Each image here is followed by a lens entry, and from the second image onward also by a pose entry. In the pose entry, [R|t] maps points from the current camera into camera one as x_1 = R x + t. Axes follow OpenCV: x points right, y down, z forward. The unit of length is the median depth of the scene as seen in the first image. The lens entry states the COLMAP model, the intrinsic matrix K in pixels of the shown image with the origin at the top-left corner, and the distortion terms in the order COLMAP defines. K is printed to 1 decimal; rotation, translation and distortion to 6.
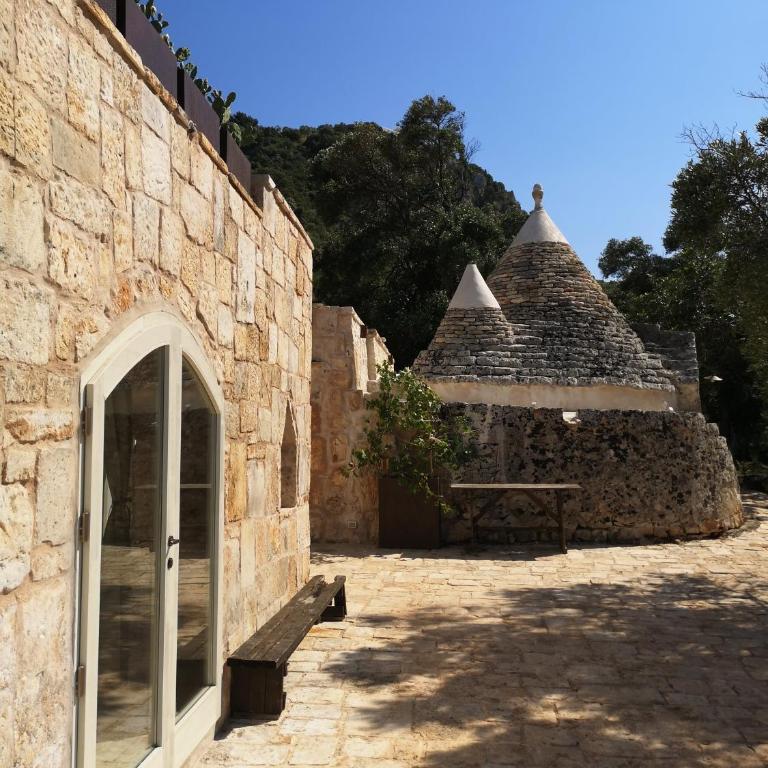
lens RADIAL K [[780.6, 0, 379.5], [0, 780.6, 385.7], [0, 0, 1]] dist [0.069327, -0.091253]
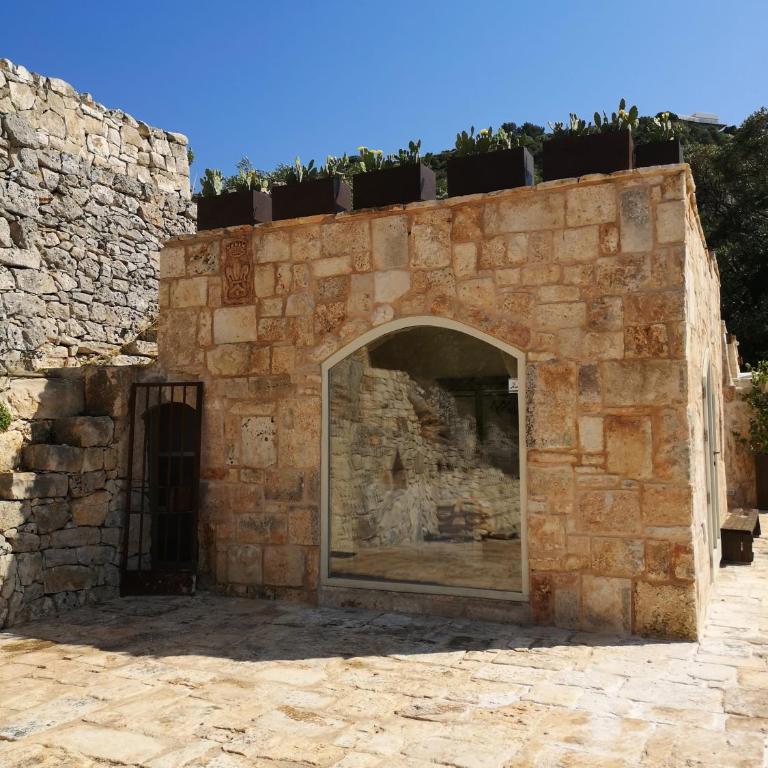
lens RADIAL K [[778.9, 0, 385.4], [0, 778.9, 385.2], [0, 0, 1]] dist [0.075111, -0.092165]
pose [[0.936977, -0.027160, -0.348334, -0.106840], [0.024245, 0.999625, -0.012726, 0.007077], [0.348550, 0.003479, 0.937284, -0.380431]]
